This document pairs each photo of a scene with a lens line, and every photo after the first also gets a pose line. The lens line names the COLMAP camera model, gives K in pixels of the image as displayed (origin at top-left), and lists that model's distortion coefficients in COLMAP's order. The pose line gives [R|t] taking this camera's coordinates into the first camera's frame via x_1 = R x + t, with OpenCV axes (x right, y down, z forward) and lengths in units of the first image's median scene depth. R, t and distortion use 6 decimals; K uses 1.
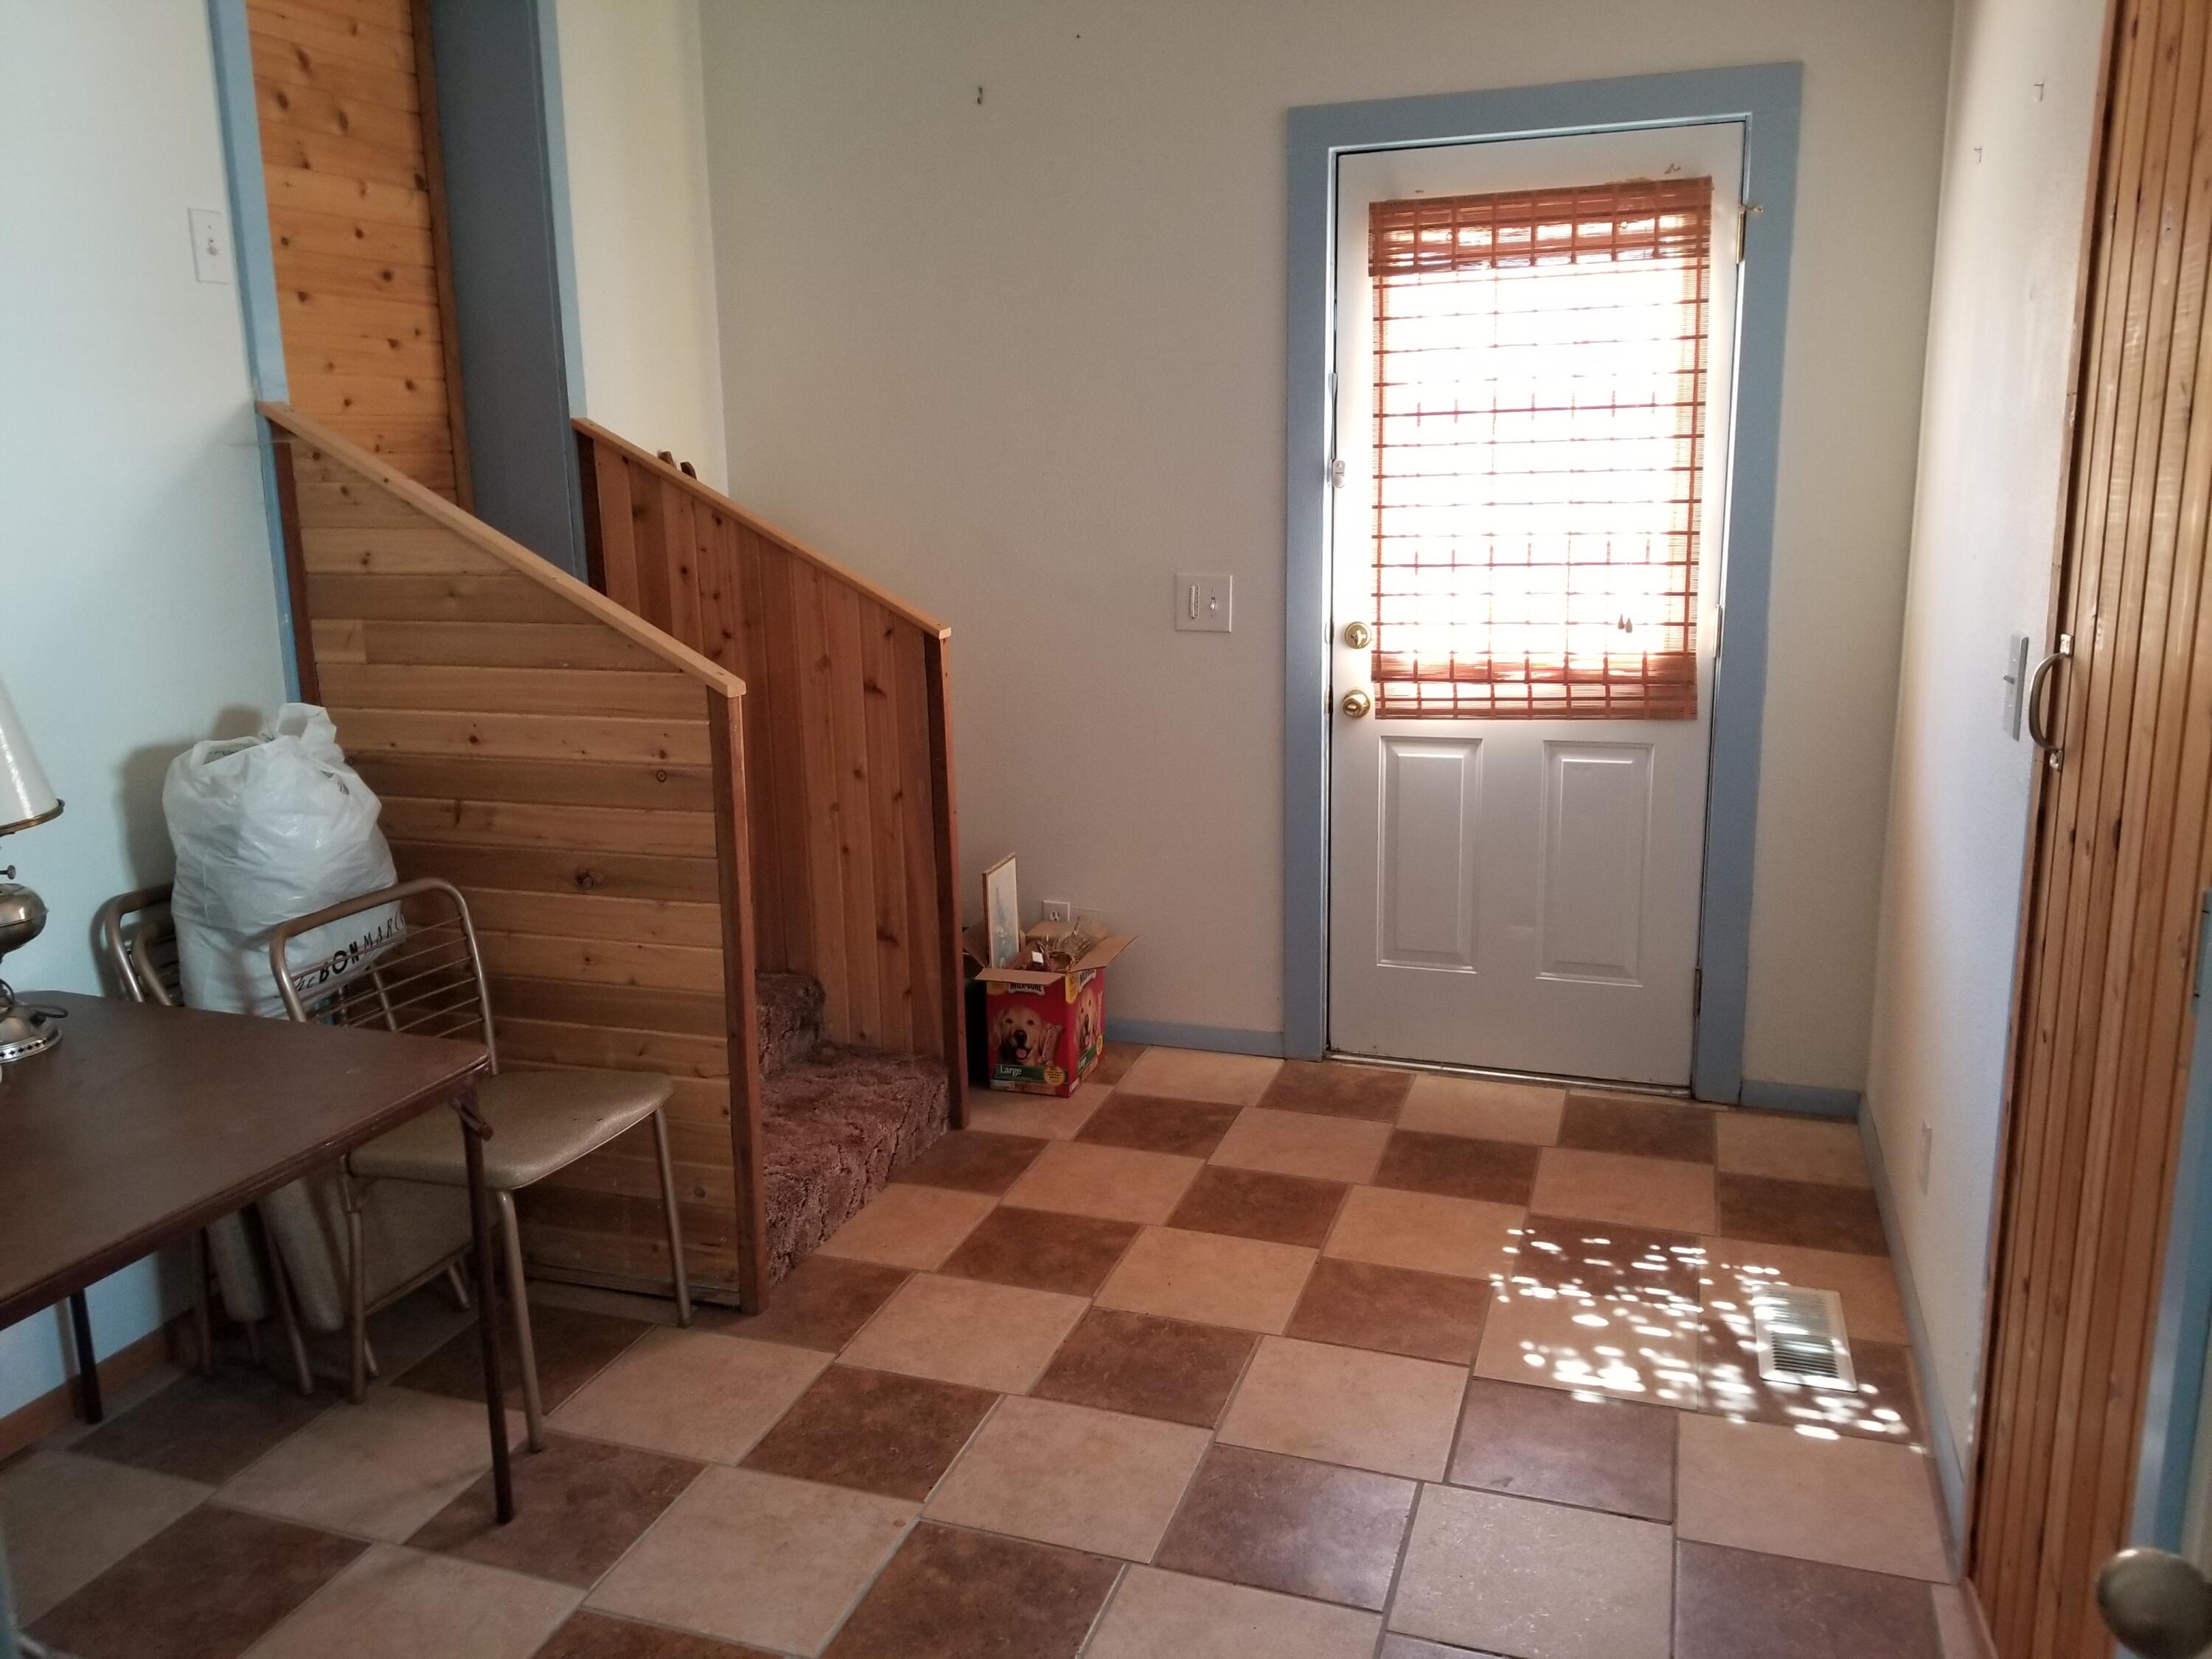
lens RADIAL K [[1716.2, 0, 1104.3], [0, 1716.2, 832.4], [0, 0, 1]] dist [0.009771, 0.000895]
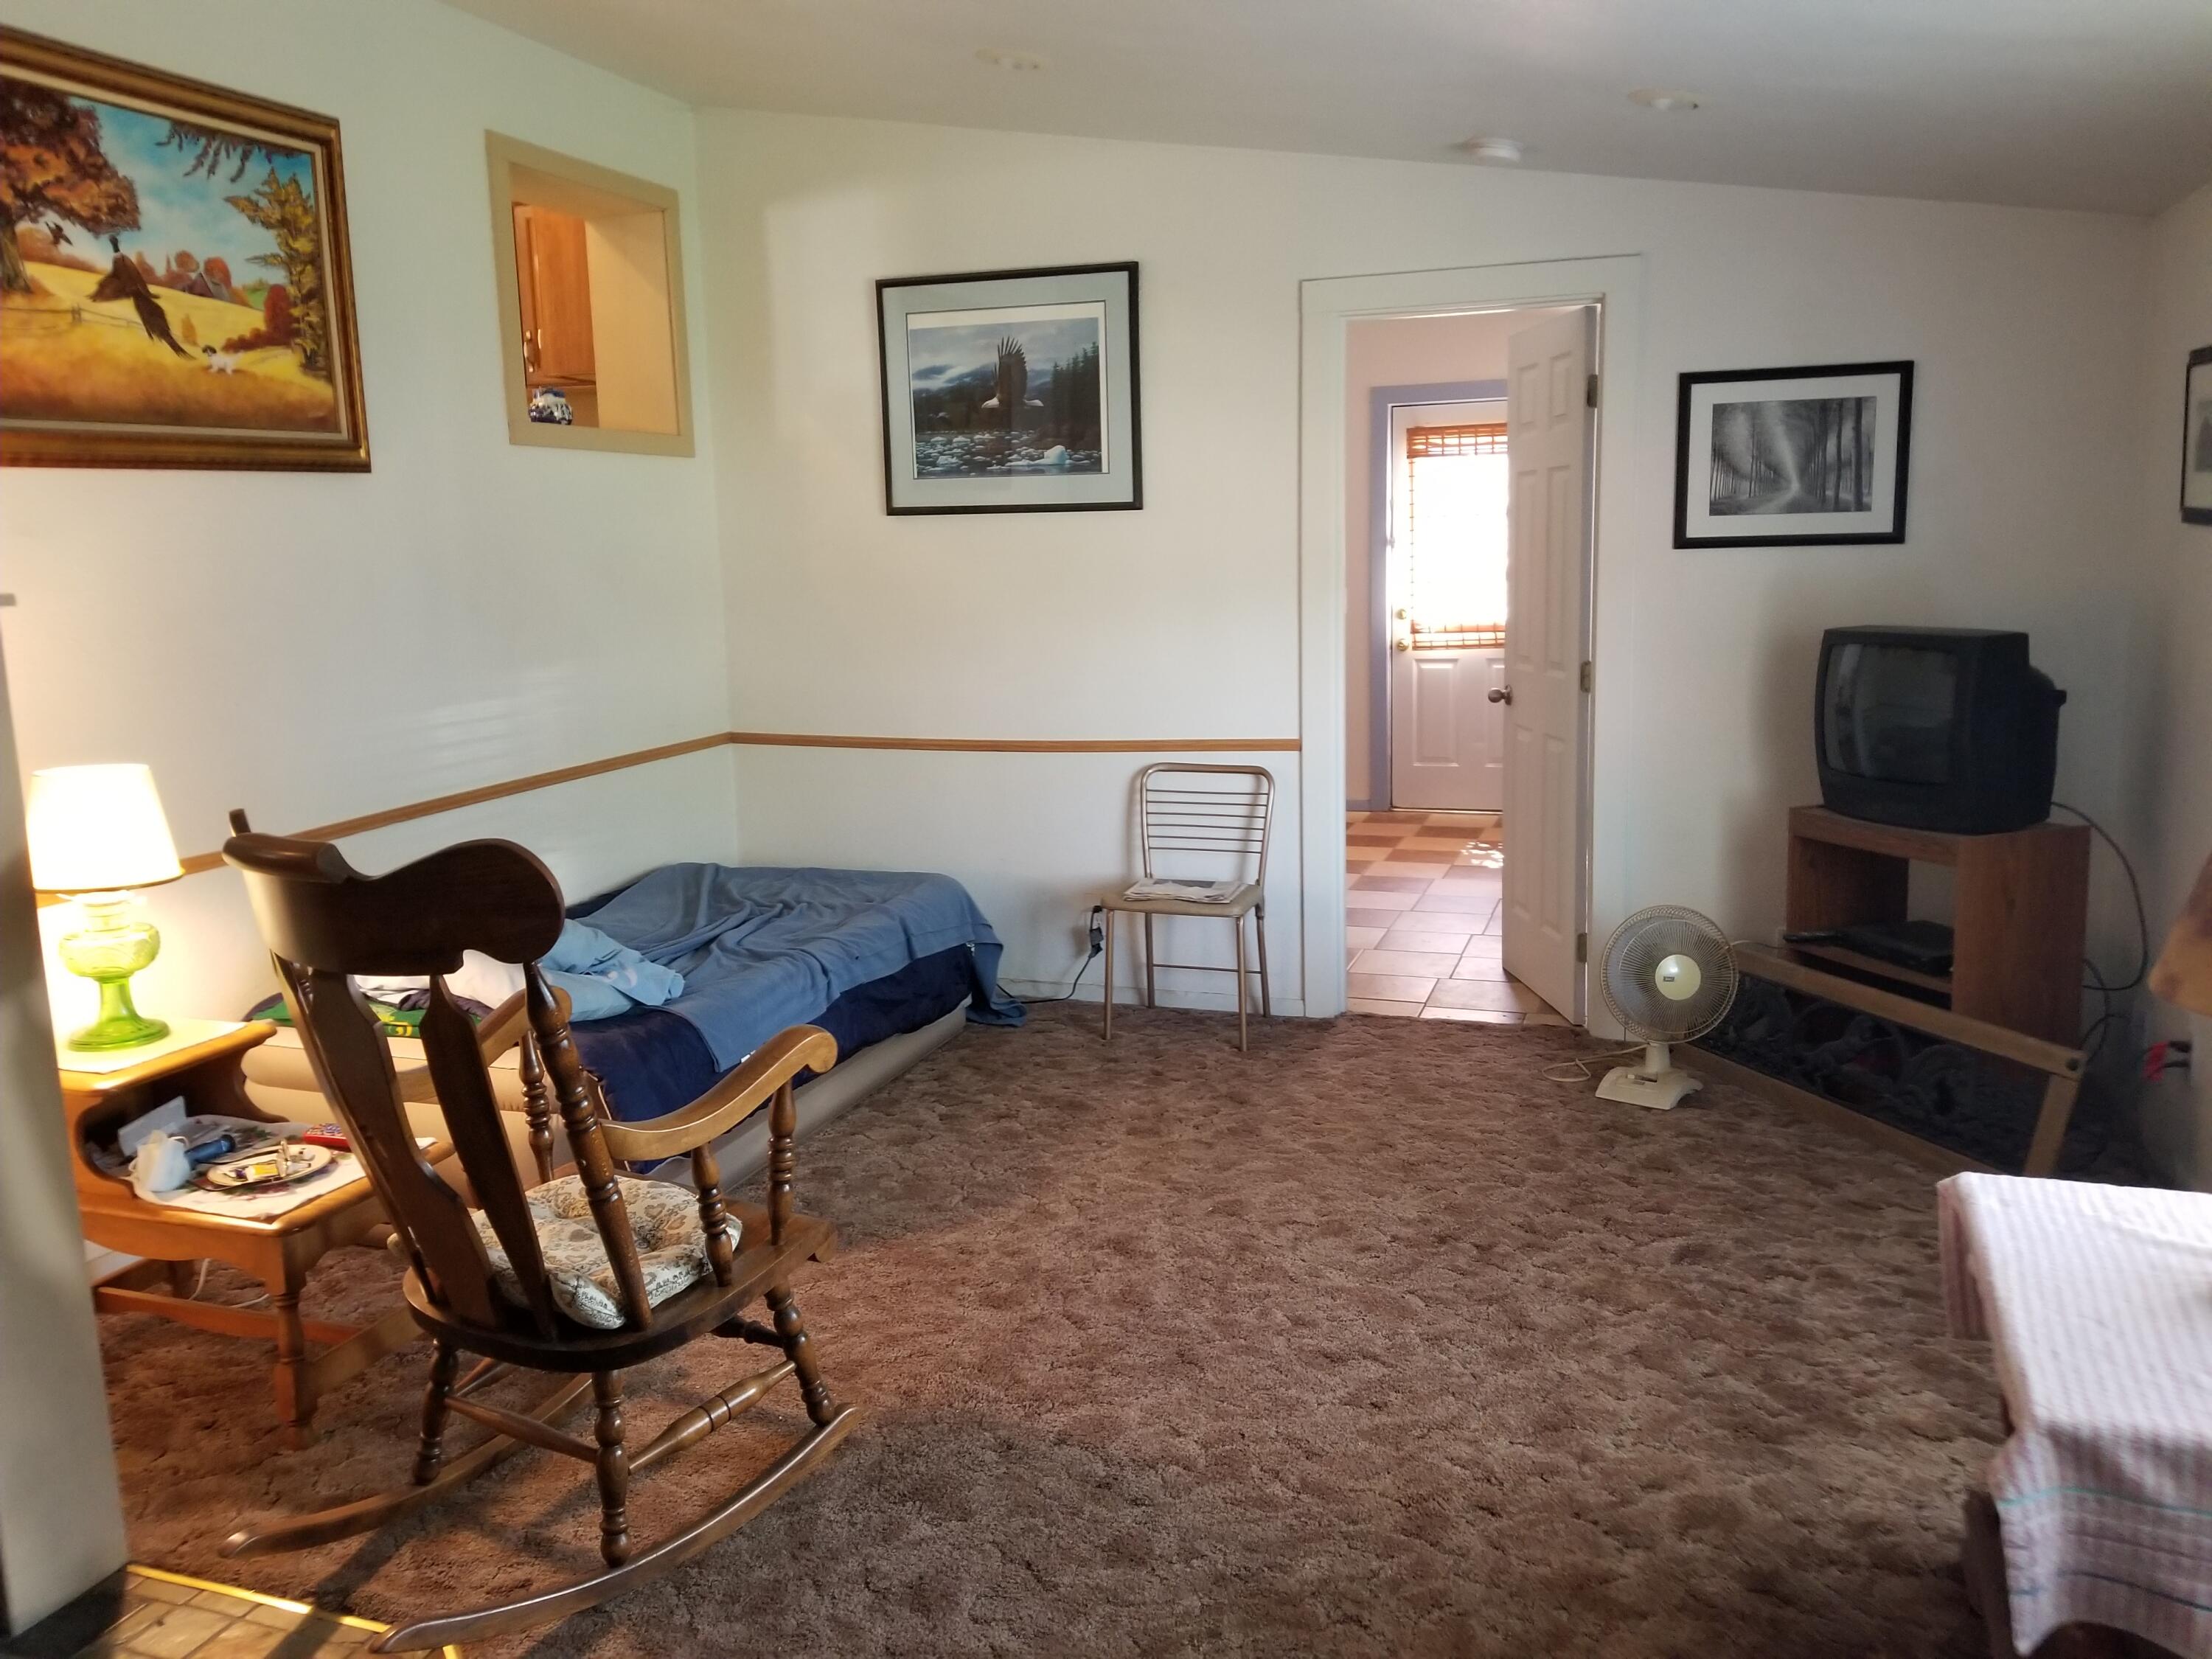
lens RADIAL K [[1716.2, 0, 1104.8], [0, 1716.2, 826.7], [0, 0, 1]] dist [0.009771, 0.000895]
pose [[0.999936, -0.007506, -0.008409, -0.227911], [0.007216, 0.999397, -0.033976, 0.238784], [0.008659, 0.033913, 0.999387, -1.249205]]
